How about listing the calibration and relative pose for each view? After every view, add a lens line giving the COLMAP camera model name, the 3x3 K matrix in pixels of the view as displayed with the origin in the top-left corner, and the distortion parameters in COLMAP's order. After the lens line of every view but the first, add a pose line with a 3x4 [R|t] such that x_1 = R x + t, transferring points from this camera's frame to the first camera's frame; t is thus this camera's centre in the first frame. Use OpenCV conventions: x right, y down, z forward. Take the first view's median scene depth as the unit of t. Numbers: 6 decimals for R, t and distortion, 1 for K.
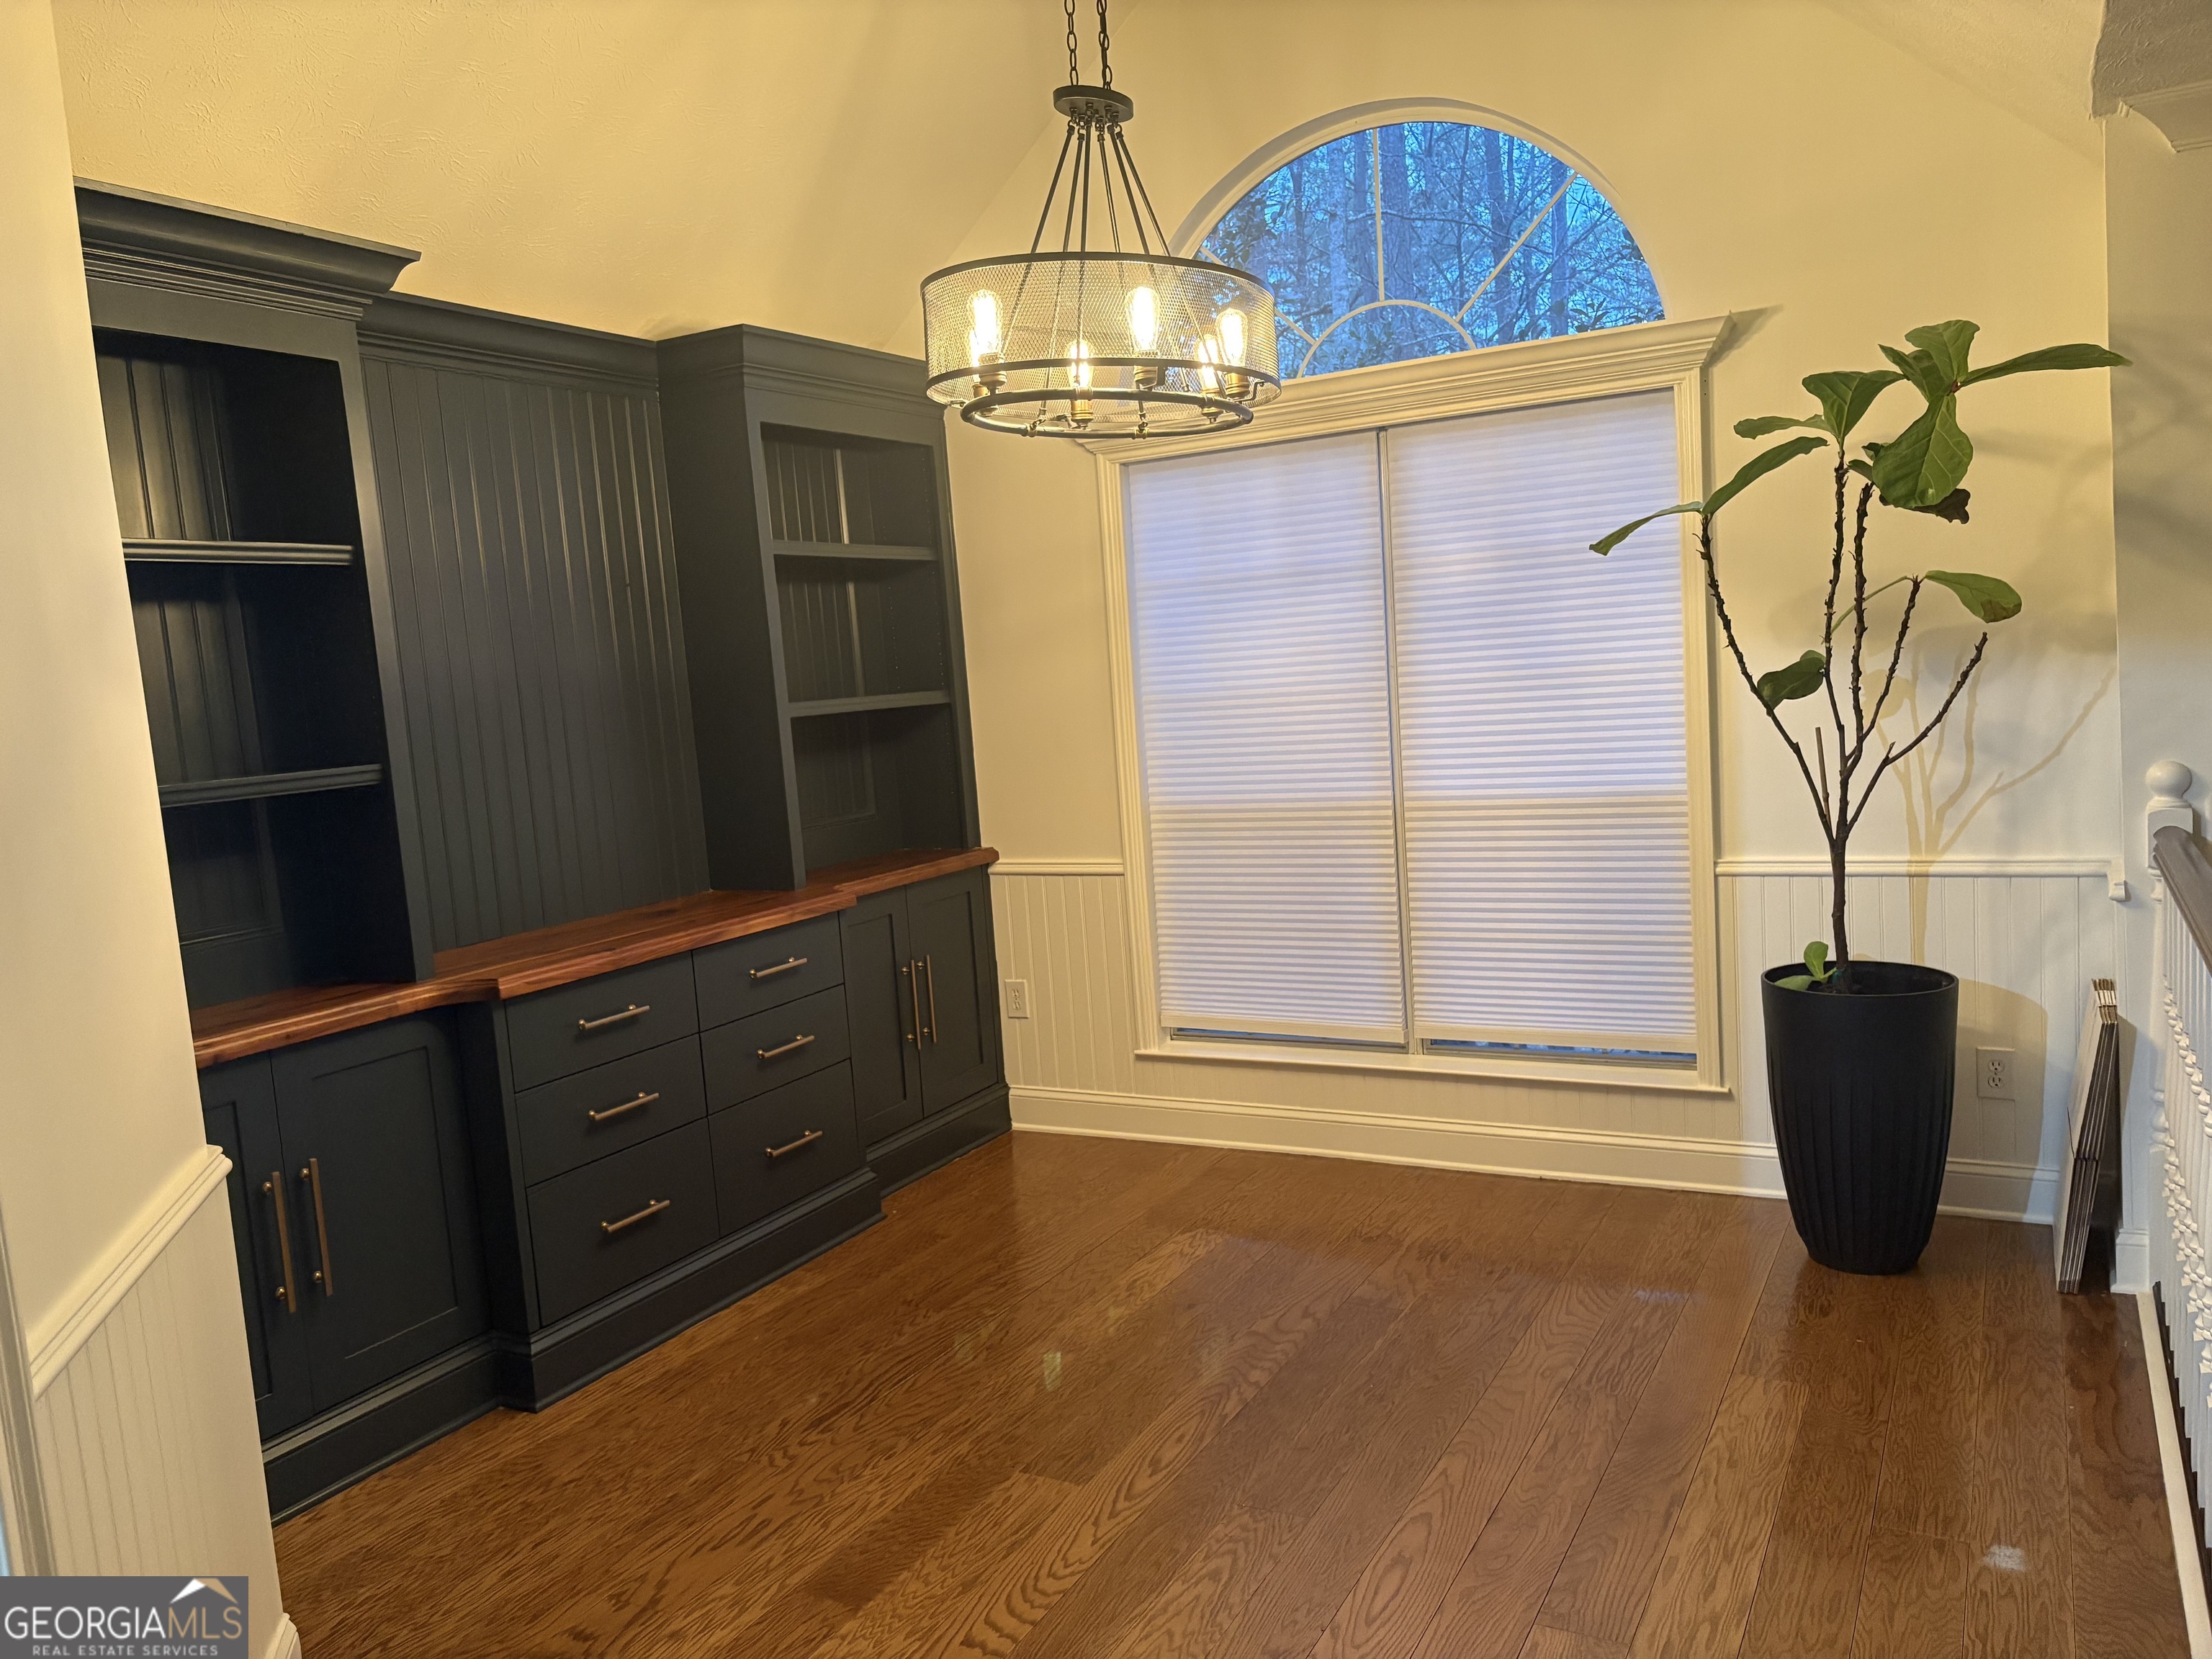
lens RADIAL K [[1671.8, 0, 1111.9], [0, 1671.8, 833.6], [0, 0, 1]] dist [0.055925, -0.062800]
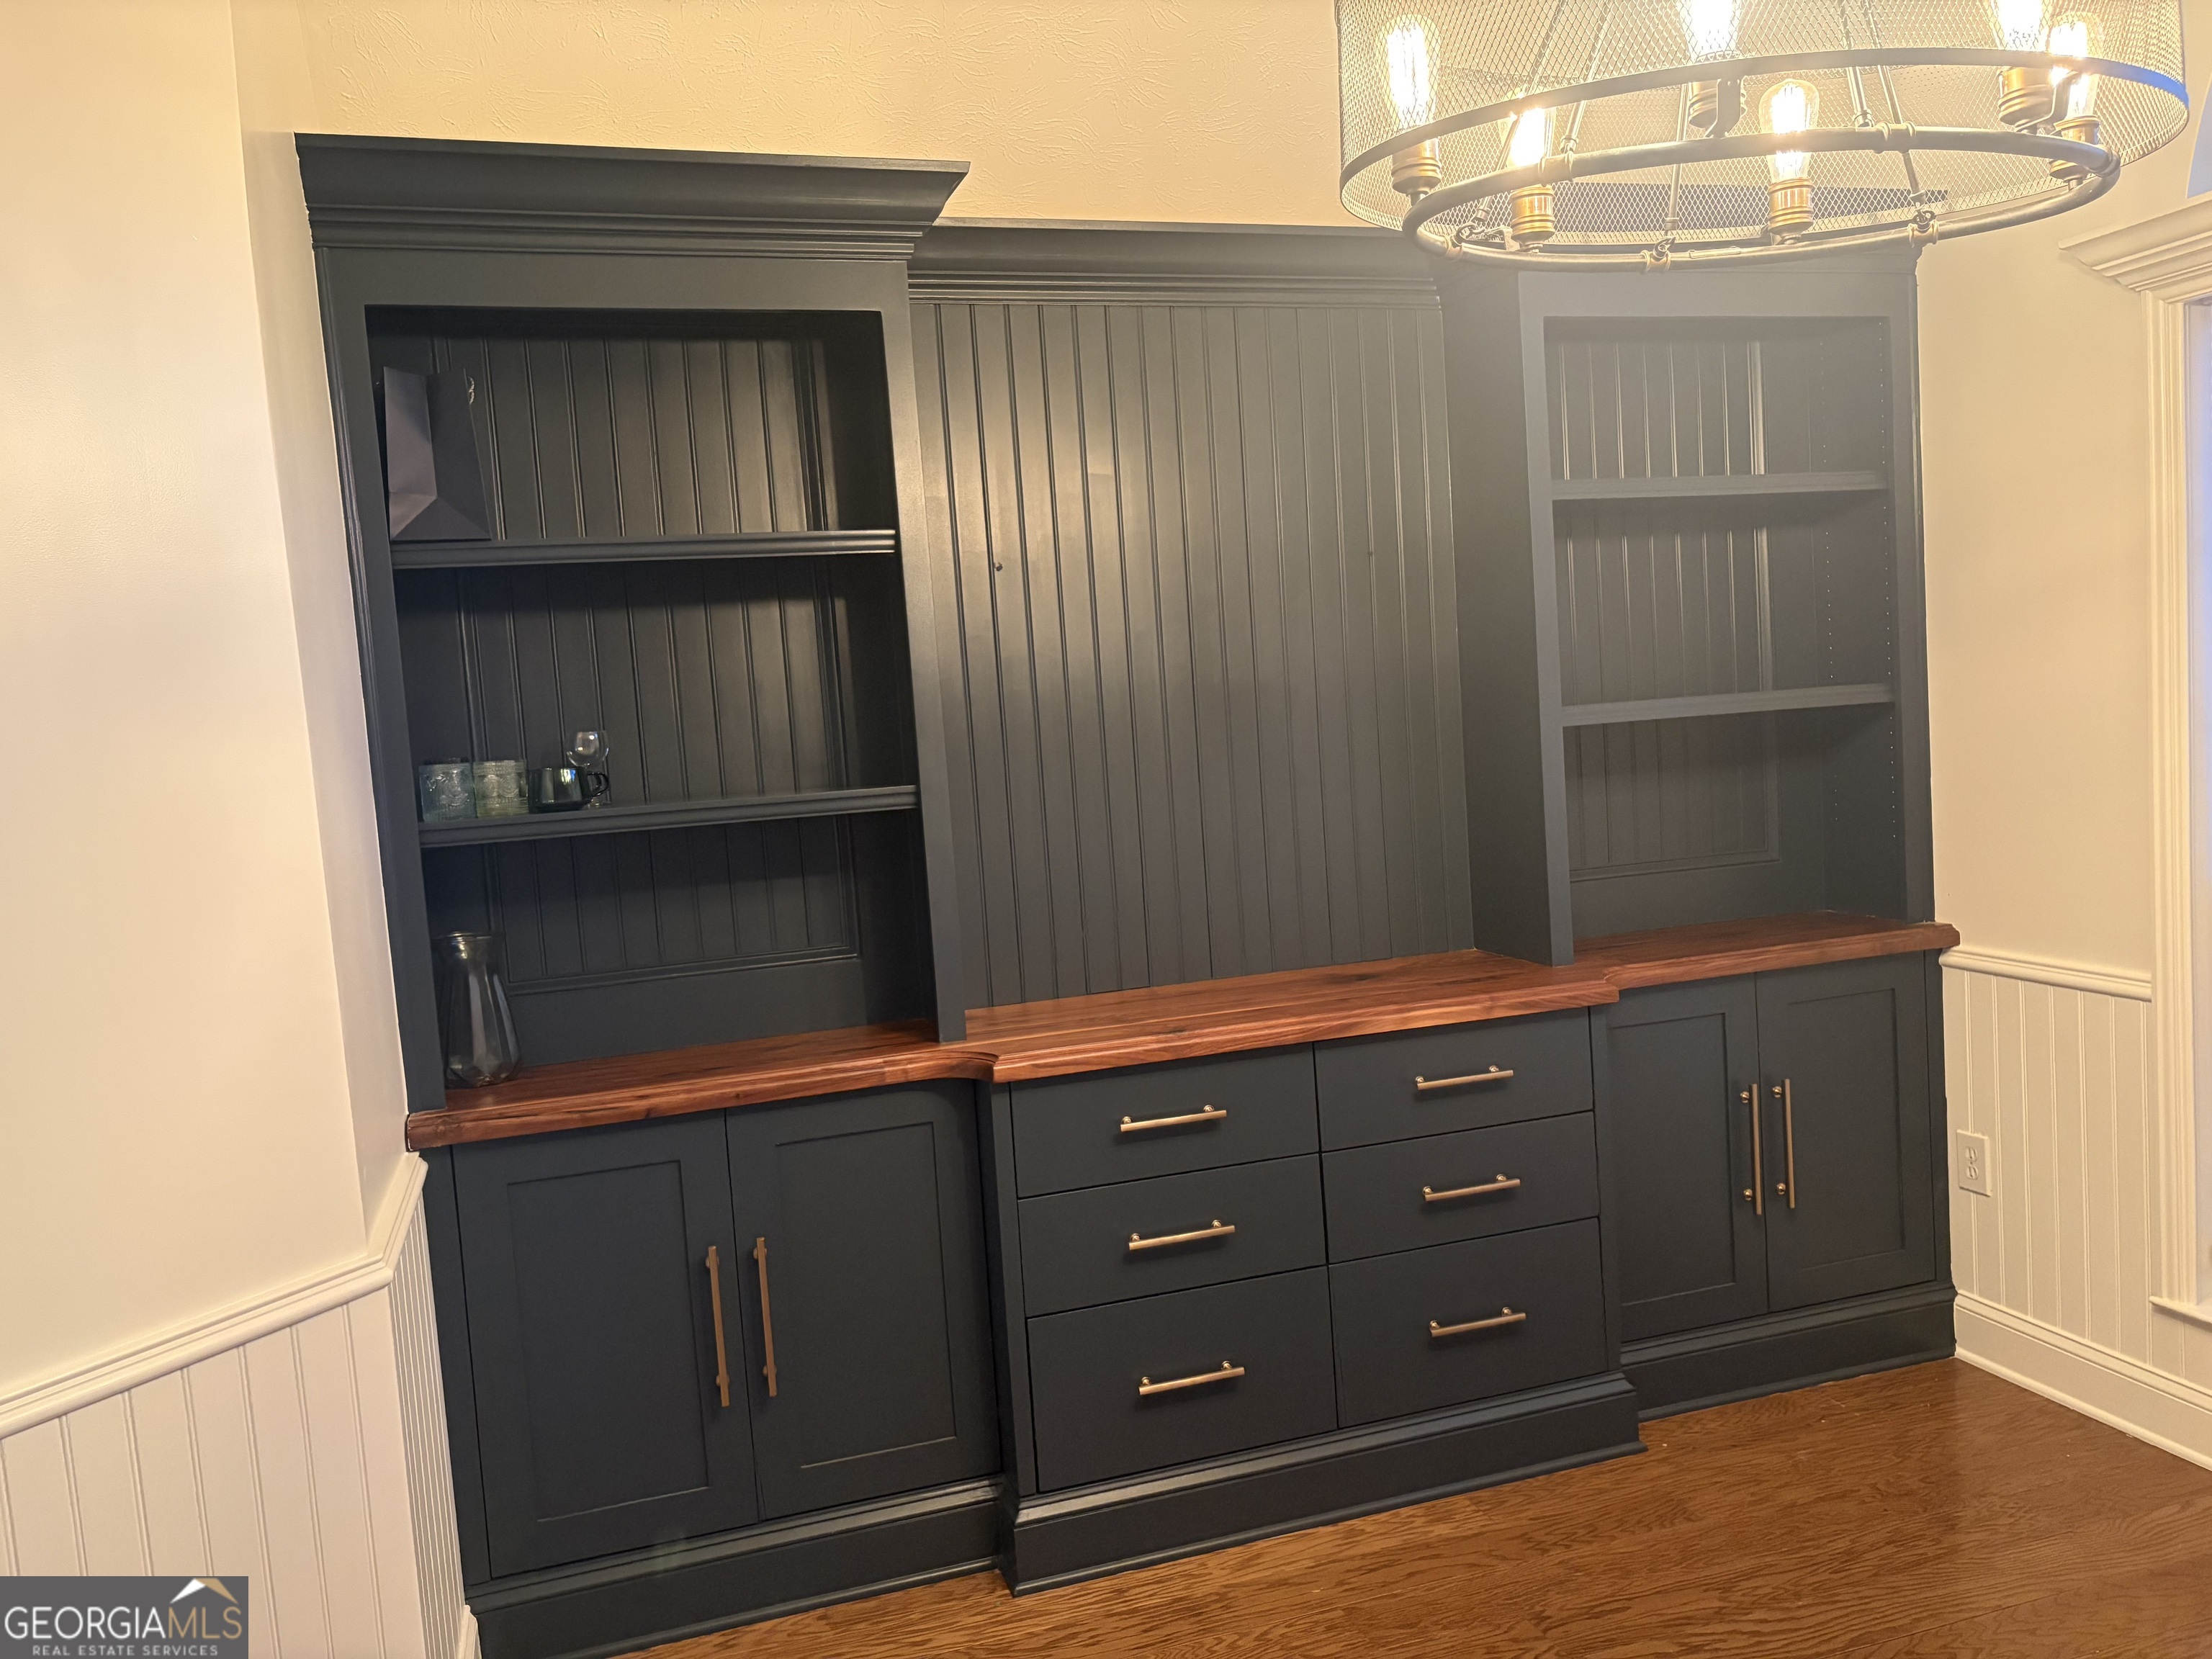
lens RADIAL K [[1671.8, 0, 1116.7], [0, 1671.8, 838.7], [0, 0, 1]] dist [0.055925, -0.062800]
pose [[0.718501, 0.077652, -0.691177, 0.172449], [-0.056338, 0.996980, 0.053442, -0.049449], [0.693240, 0.000542, 0.720707, 0.347251]]
